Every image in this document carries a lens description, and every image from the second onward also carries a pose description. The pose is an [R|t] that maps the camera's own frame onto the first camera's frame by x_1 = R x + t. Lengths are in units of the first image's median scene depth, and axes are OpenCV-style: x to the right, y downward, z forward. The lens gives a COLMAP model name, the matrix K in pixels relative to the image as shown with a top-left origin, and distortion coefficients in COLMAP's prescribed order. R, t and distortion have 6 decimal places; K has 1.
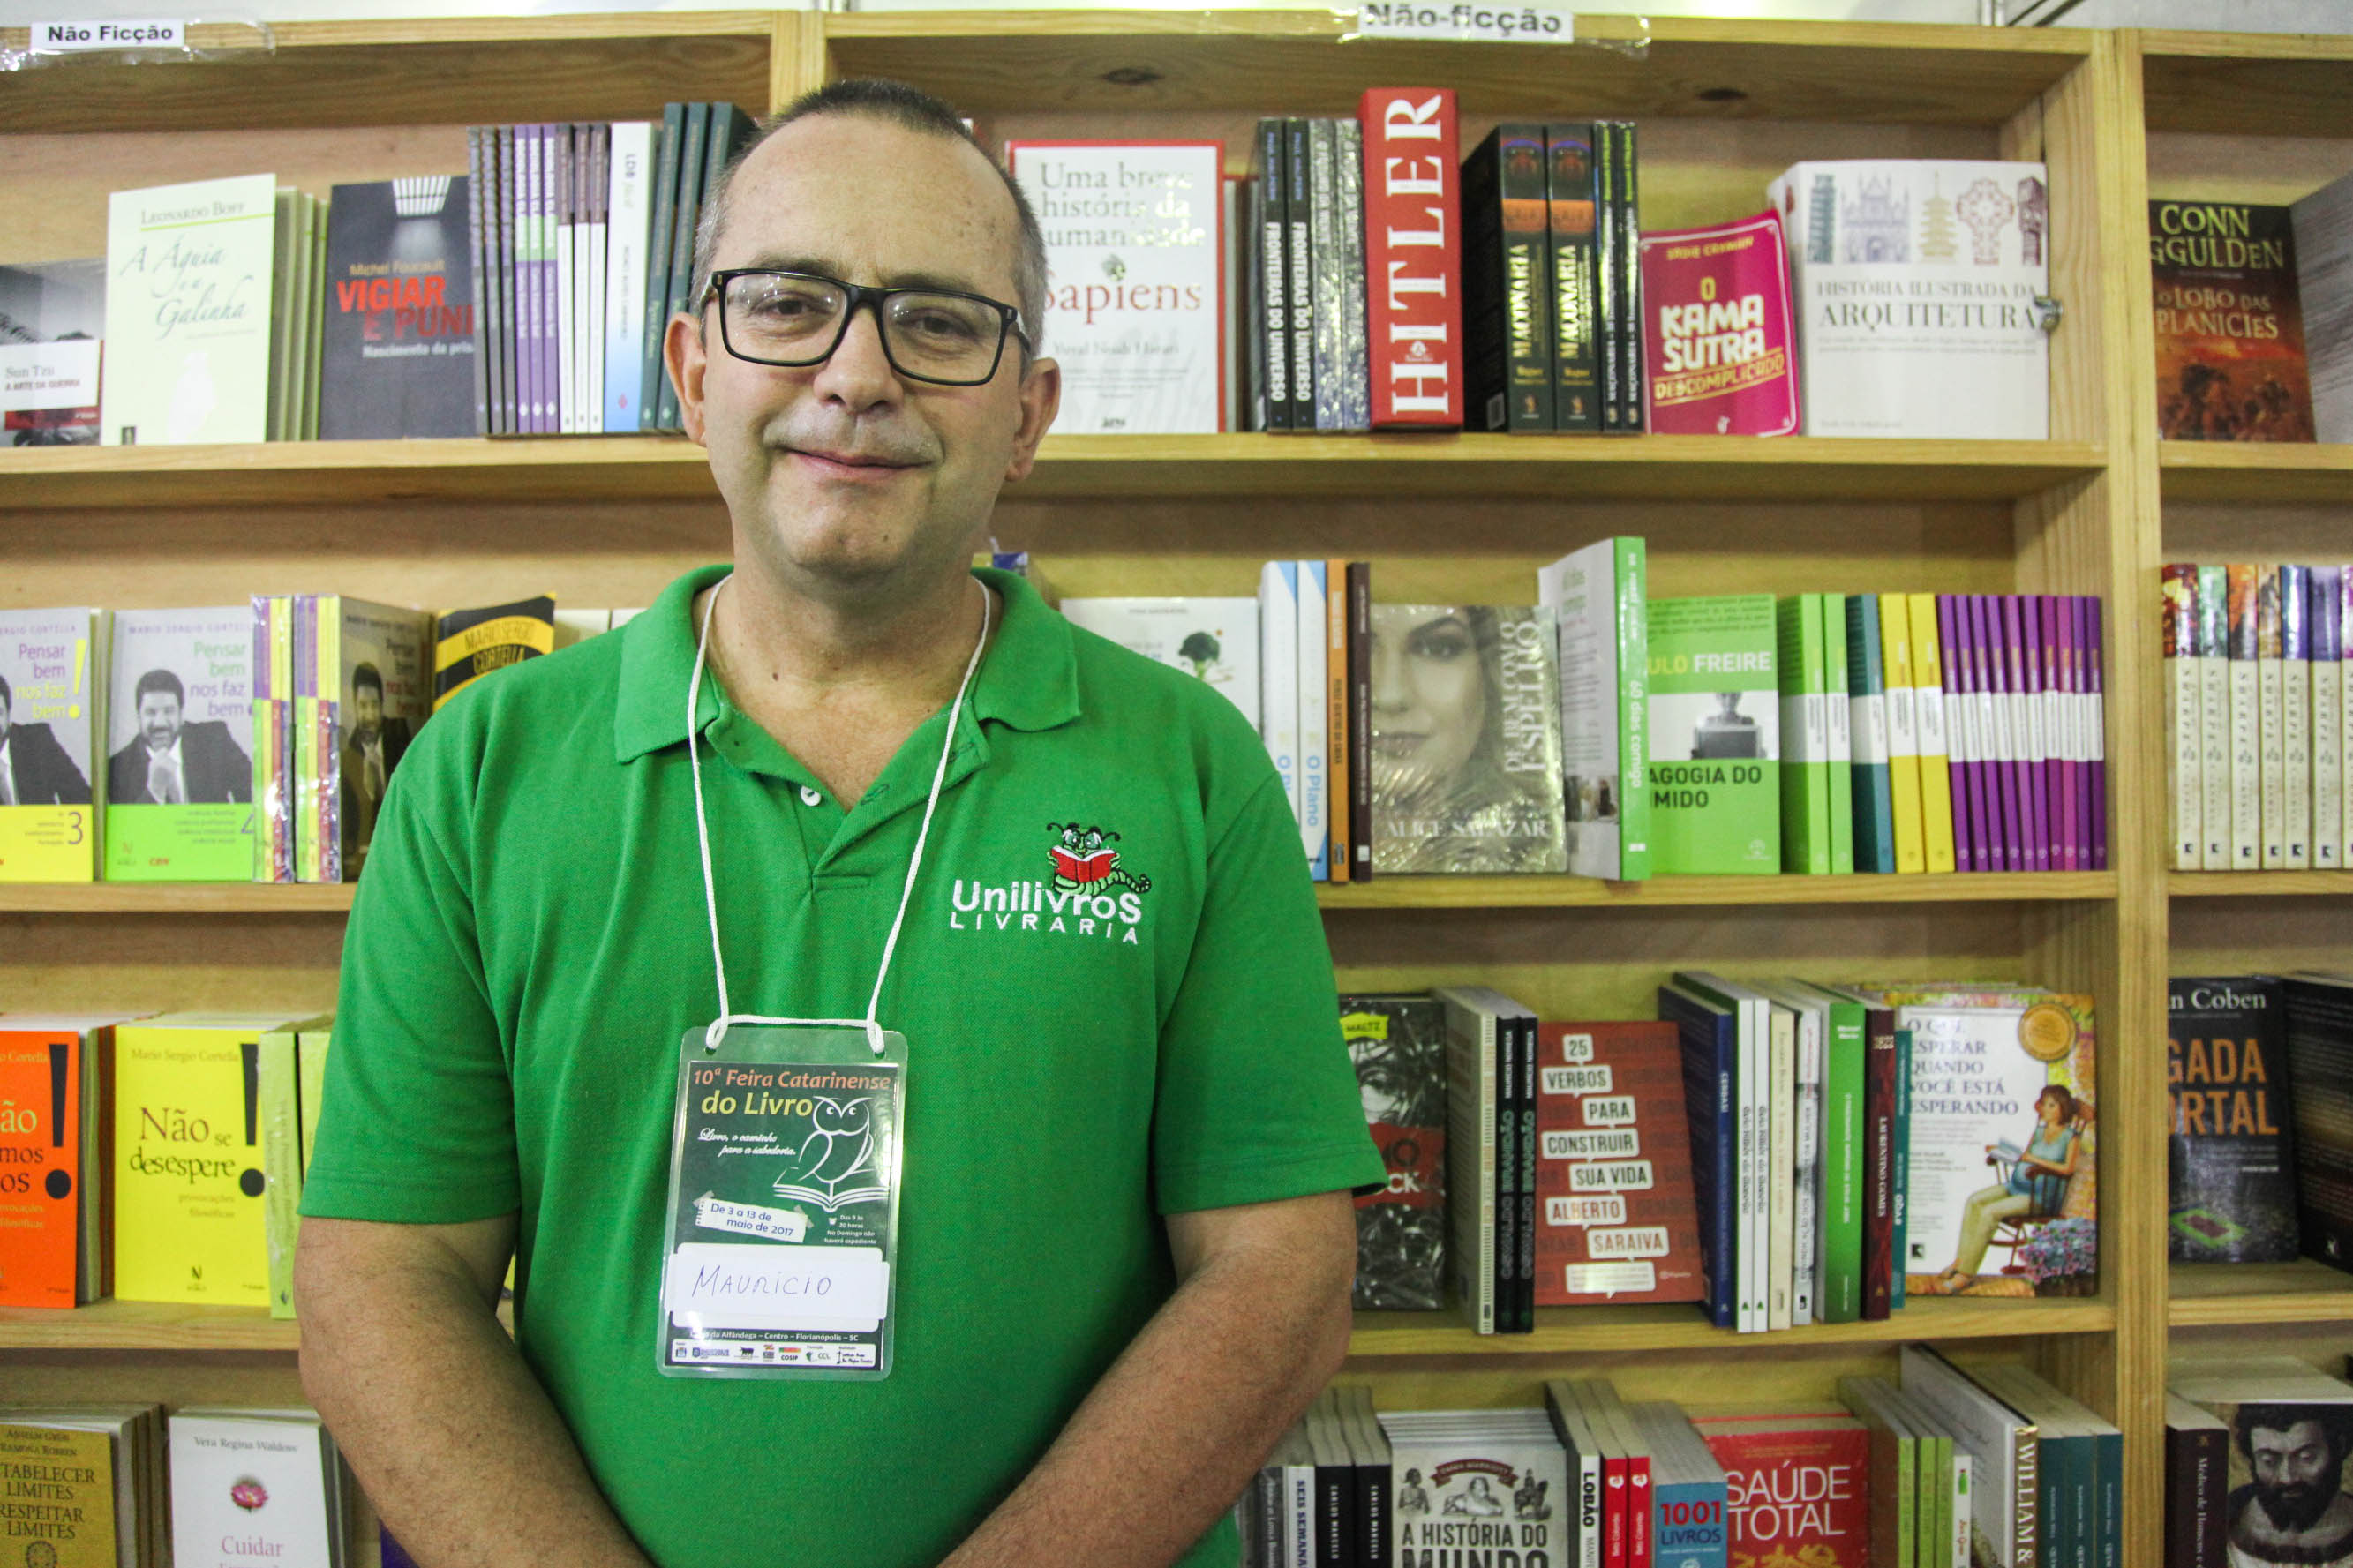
lens RADIAL K [[1629.5, 0, 1191.9], [0, 1629.5, 777.4], [0, 0, 1]] dist [-0.080482, 0.033438]
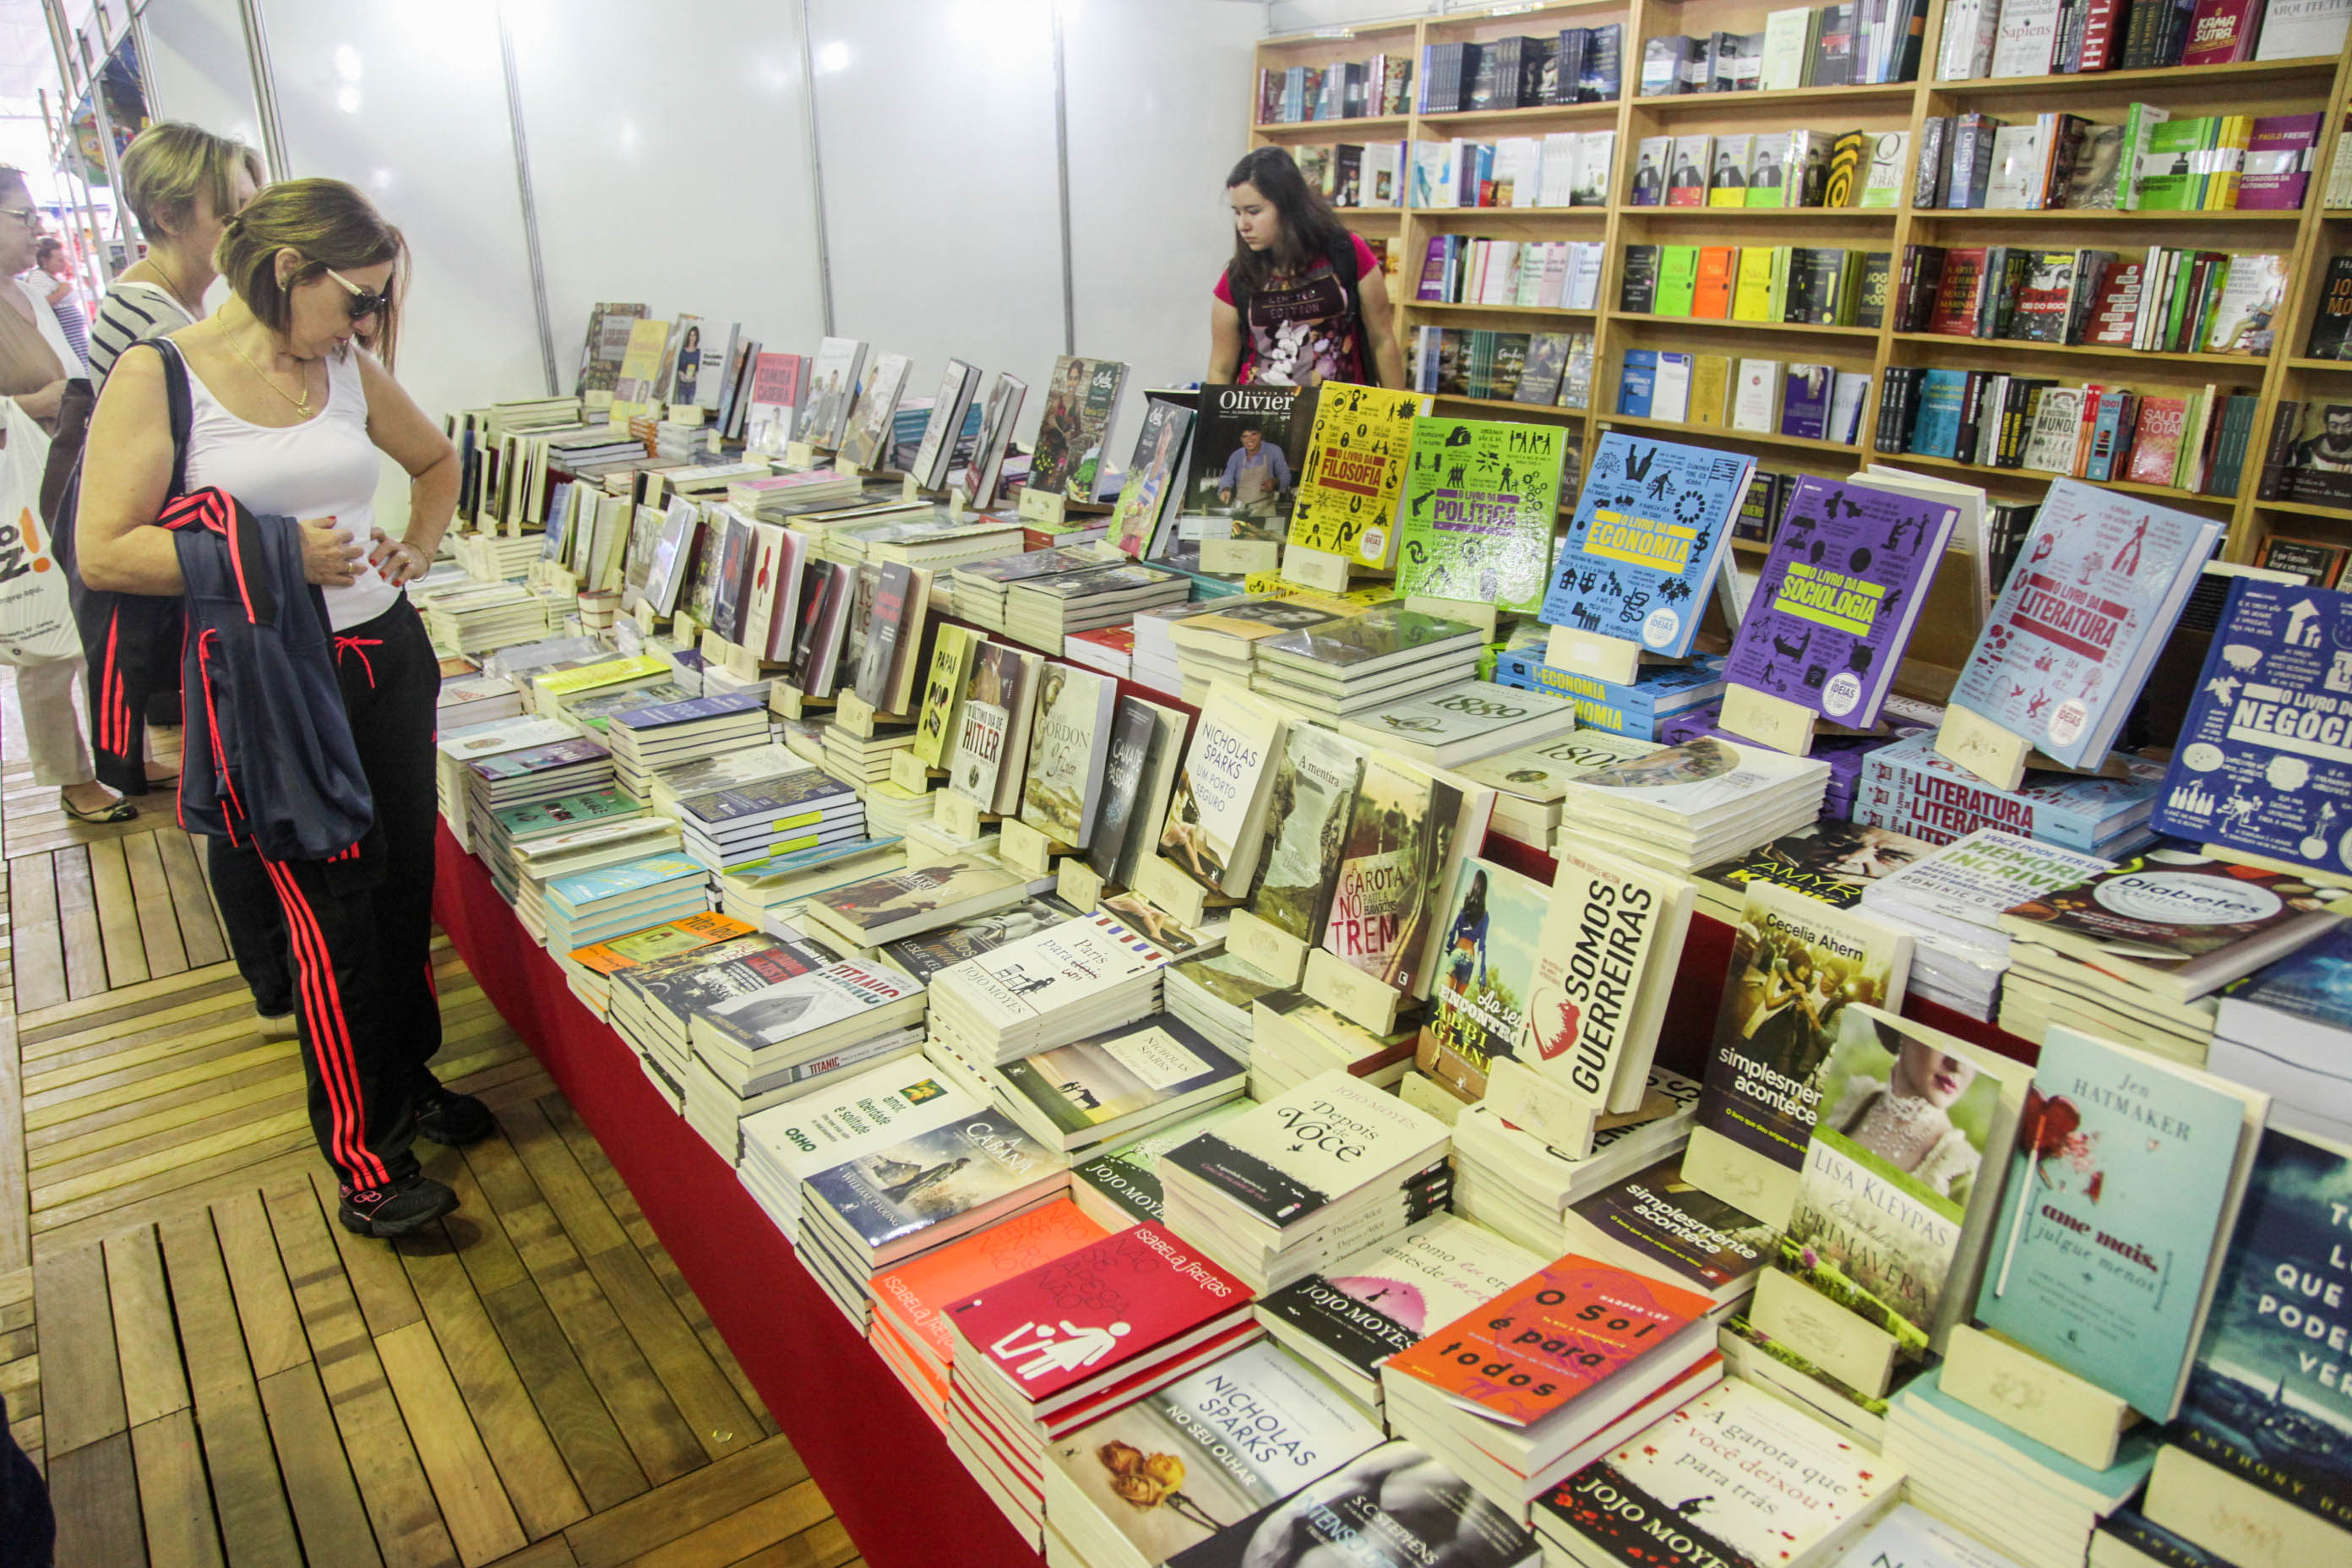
lens RADIAL K [[1629.0, 0, 1185.3], [0, 1629.0, 793.0], [0, 0, 1]] dist [-0.080482, 0.033438]
pose [[0.586587, 0.272530, -0.762655, 1.931551], [-0.035803, 0.949487, 0.311756, 0.259333], [0.809094, -0.155567, 0.566715, -2.617087]]
